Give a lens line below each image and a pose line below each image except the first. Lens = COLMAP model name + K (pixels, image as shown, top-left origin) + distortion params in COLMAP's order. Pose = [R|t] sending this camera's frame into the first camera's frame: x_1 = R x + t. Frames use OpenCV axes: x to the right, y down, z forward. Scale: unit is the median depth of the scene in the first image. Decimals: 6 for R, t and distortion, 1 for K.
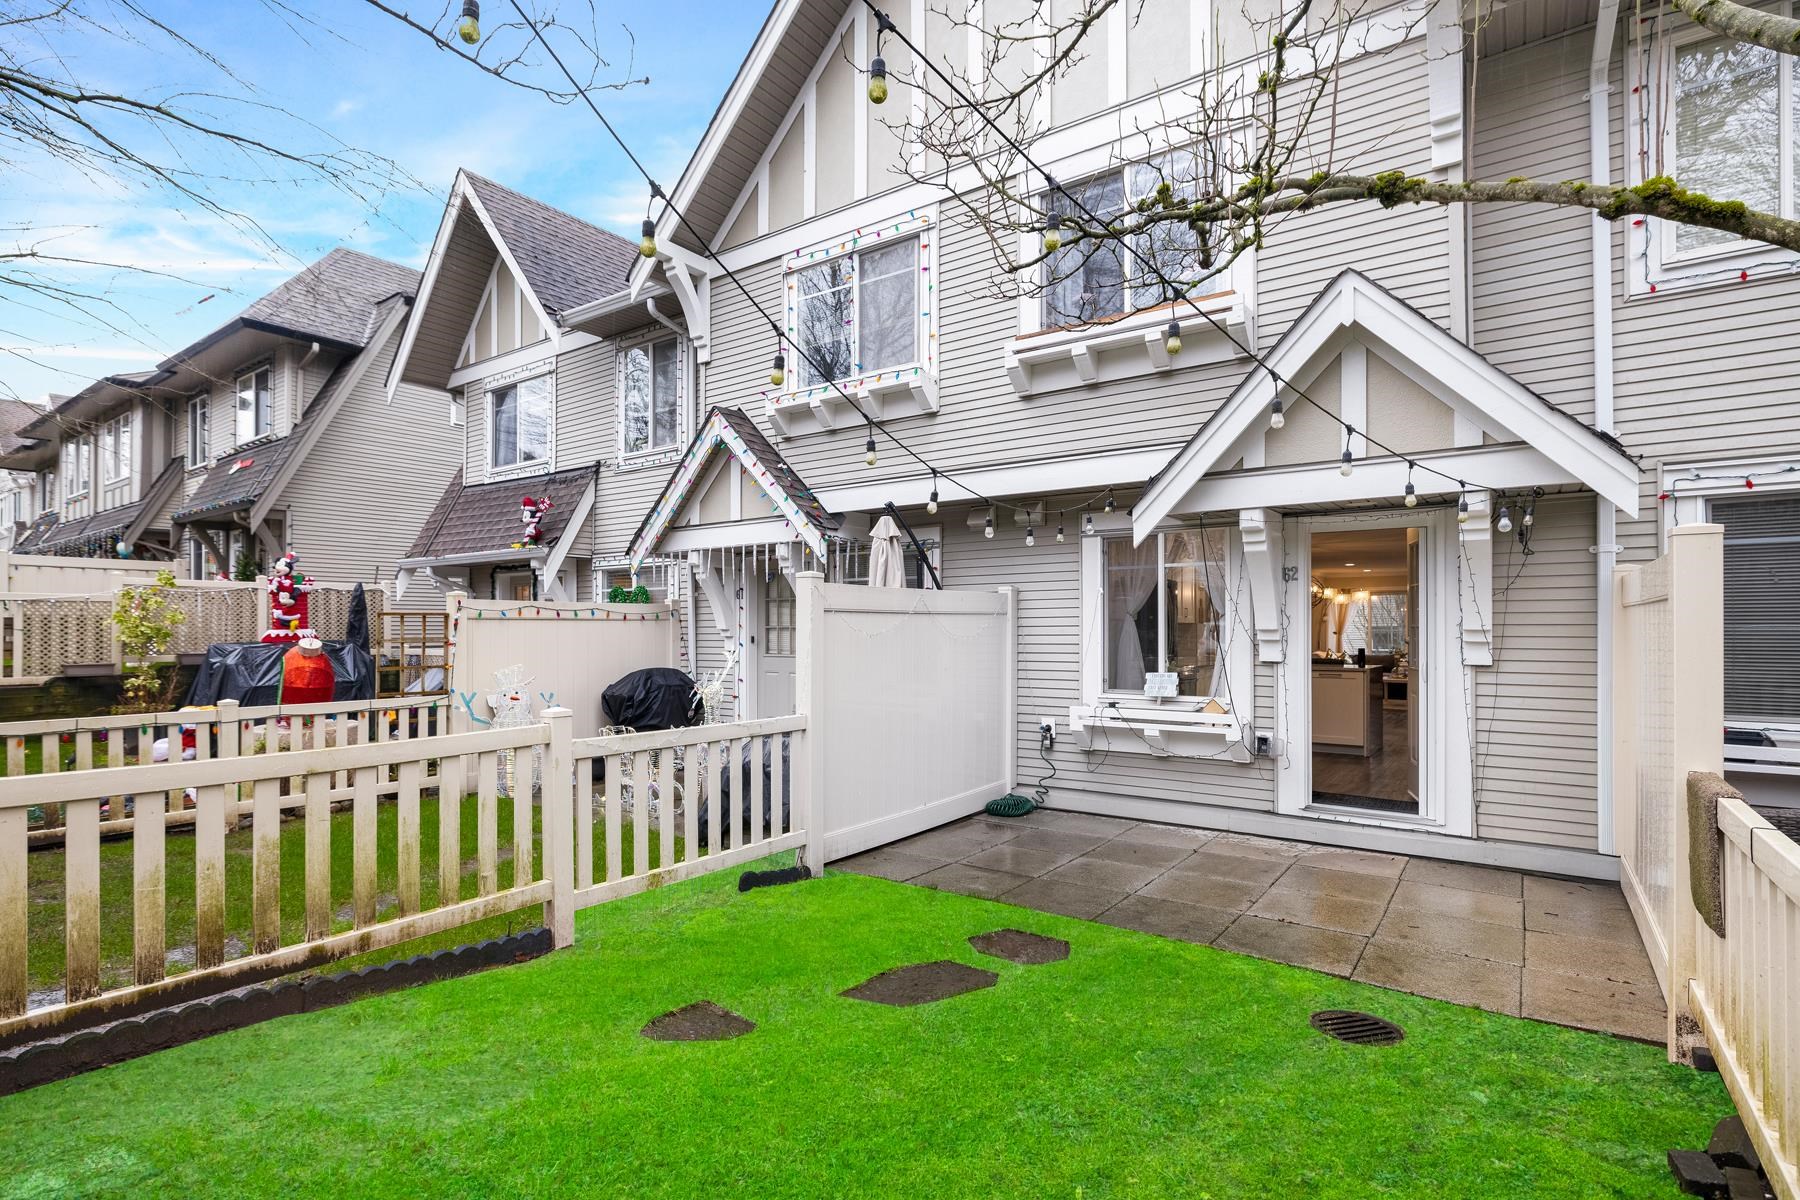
lens RADIAL K [[887.4, 0, 898.2], [0, 887.4, 629.8], [0, 0, 1]] dist [-0.000897, -0.000029]
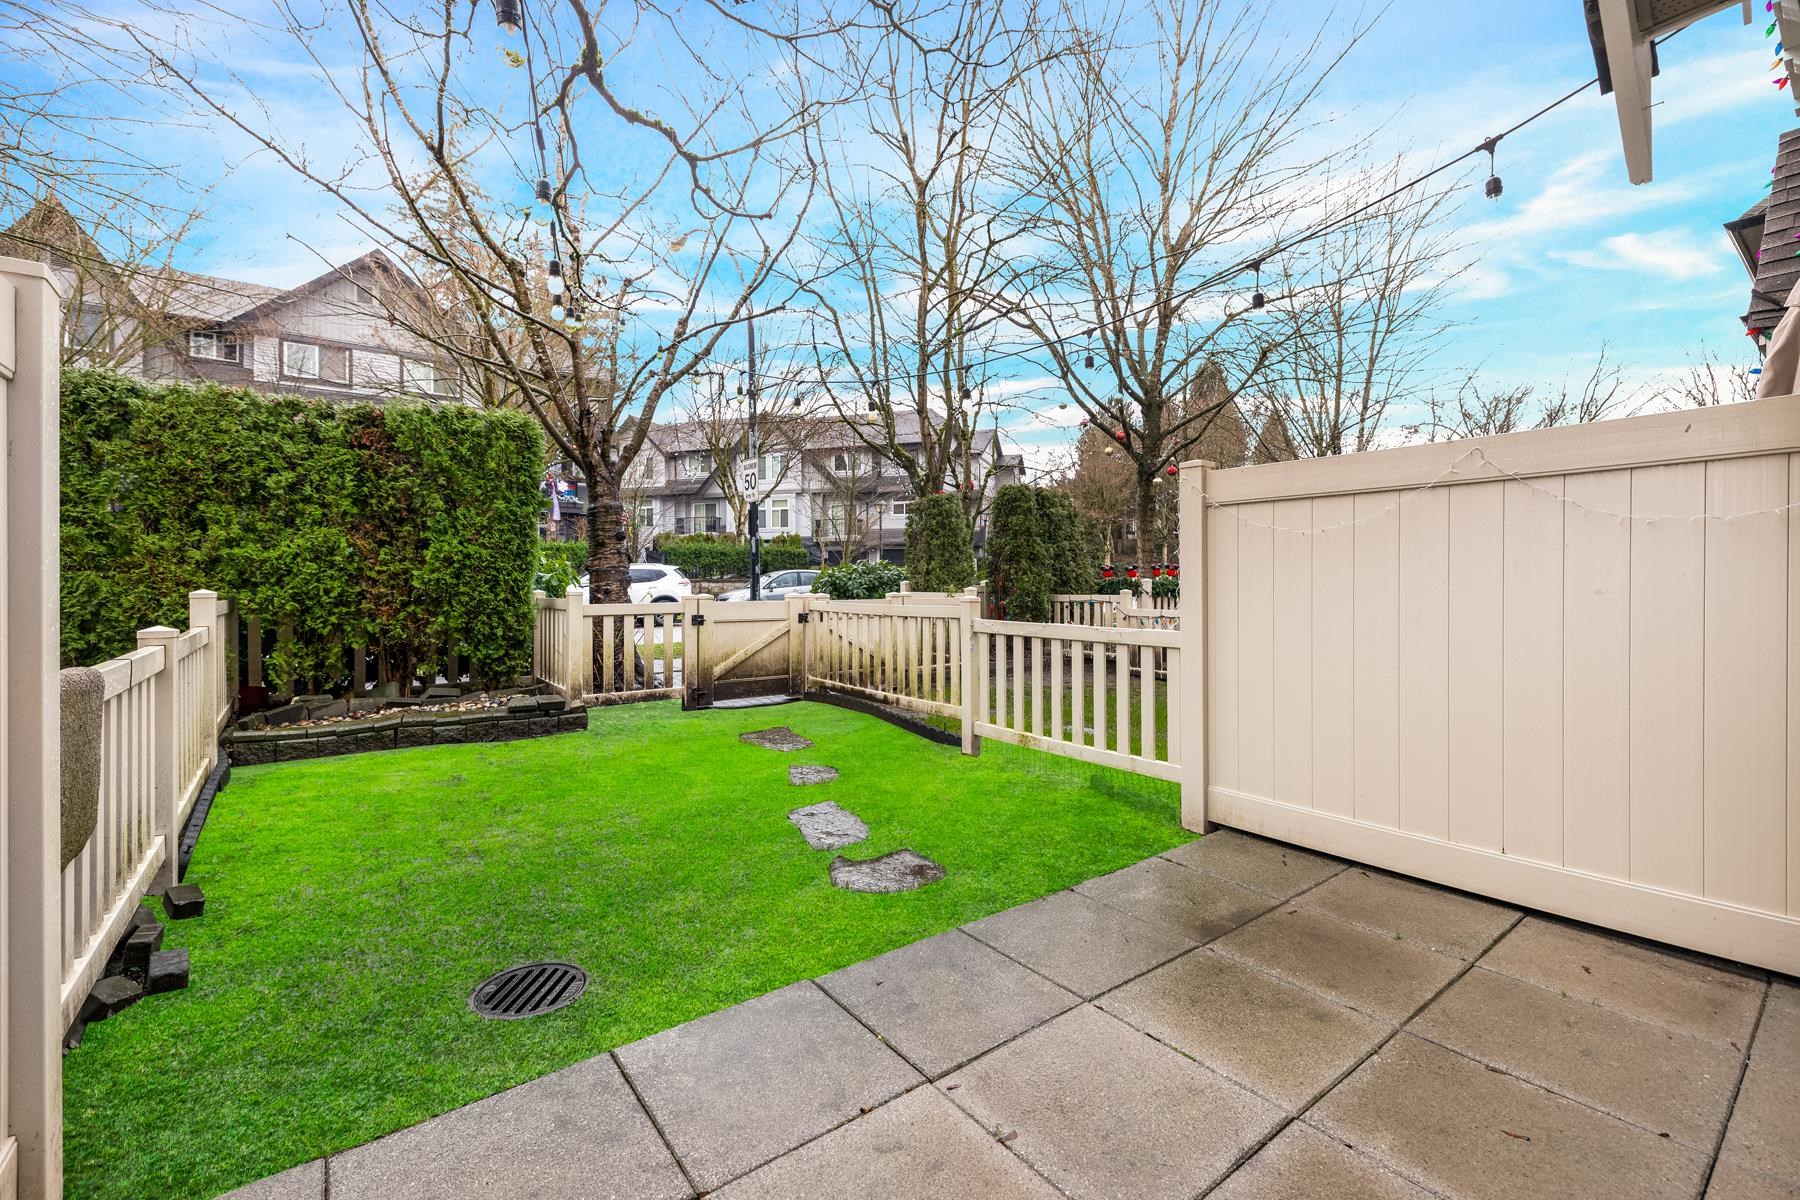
lens RADIAL K [[756.2, 0, 894.5], [0, 756.2, 586.7], [0, 0, 1]] dist [0.002903, -0.001694]
pose [[-0.308742, 0.005177, -0.951132, 0.591175], [0.002883, 0.999986, 0.004507, 0.041819], [0.951141, -0.001351, -0.308753, 0.842522]]
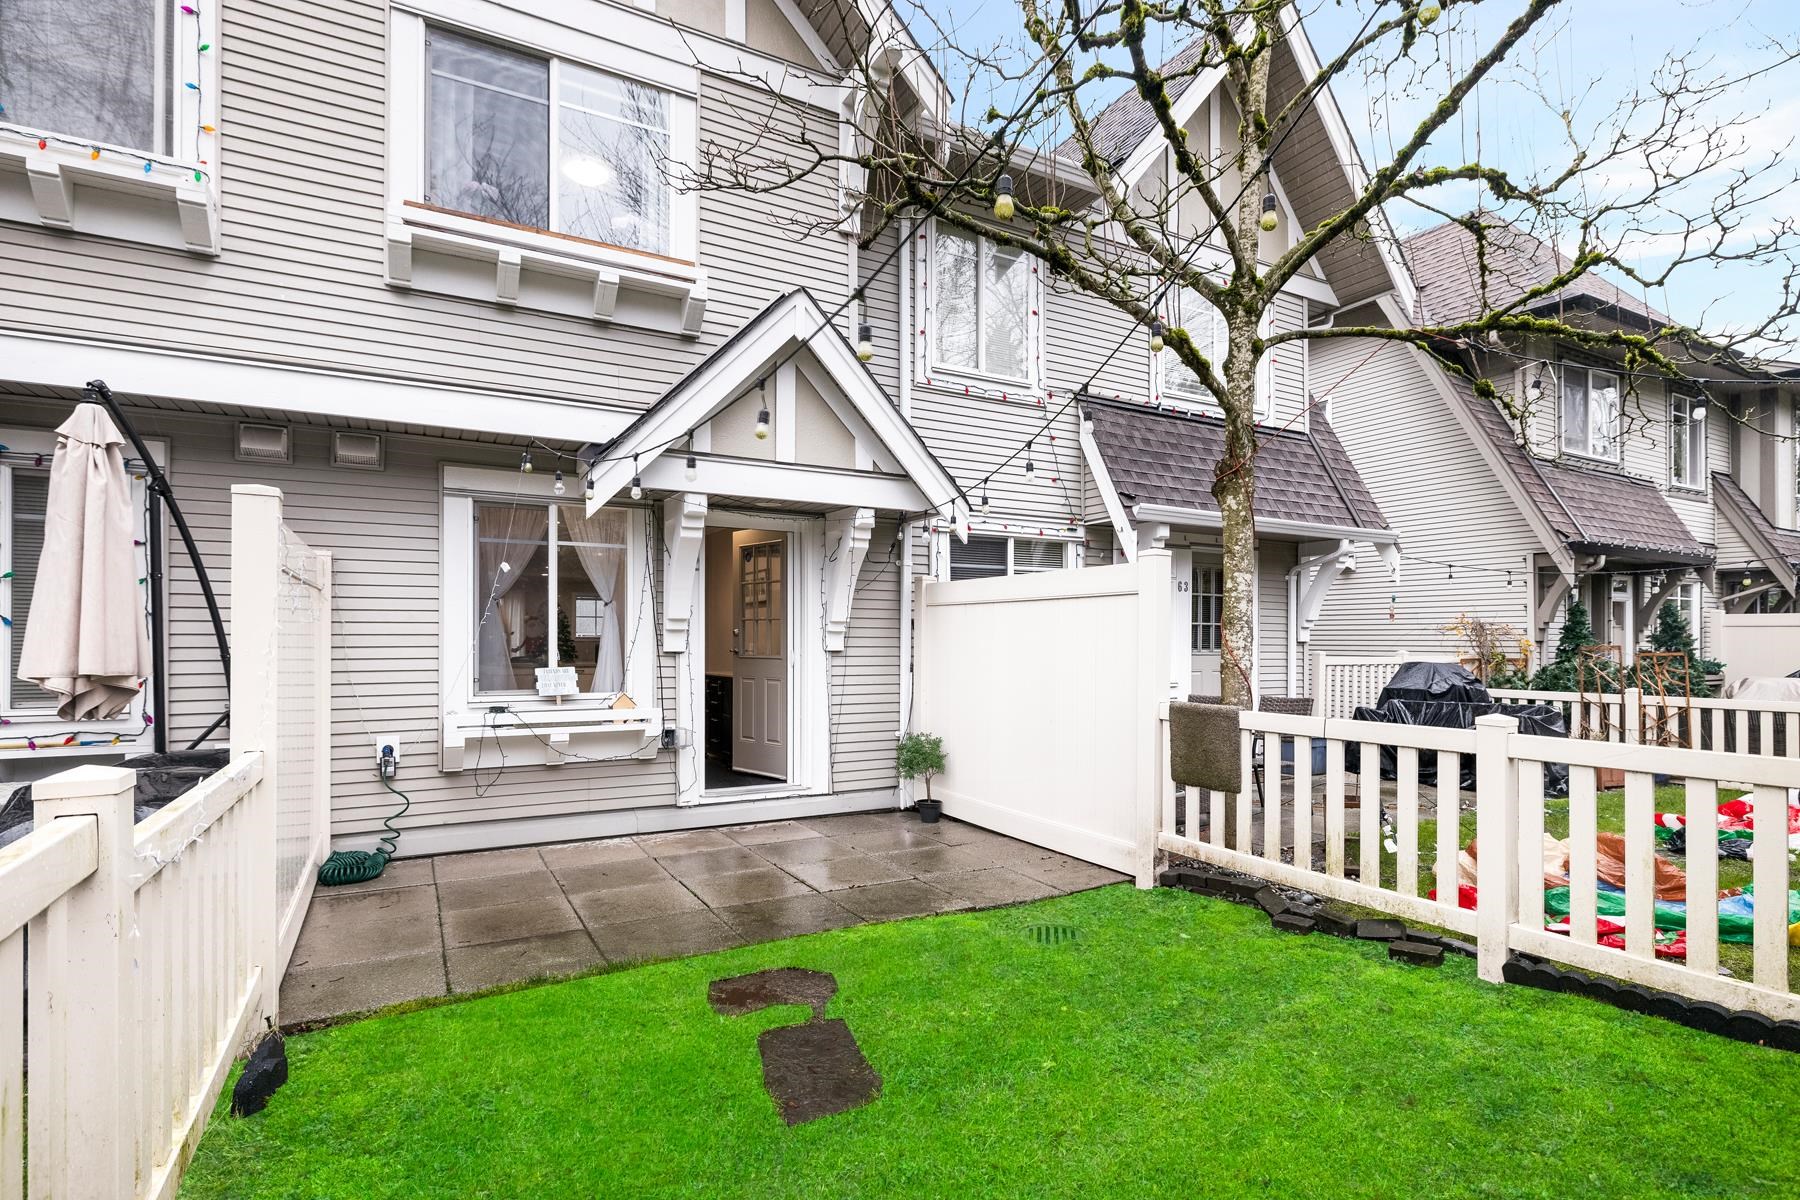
lens RADIAL K [[887.4, 0, 903.2], [0, 887.4, 643.4], [0, 0, 1]] dist [-0.000897, -0.000029]
pose [[0.417874, -0.002264, 0.908502, -0.379573], [-0.004394, 0.999980, 0.004513, 0.021719], [-0.908494, -0.005878, 0.417856, 0.371450]]
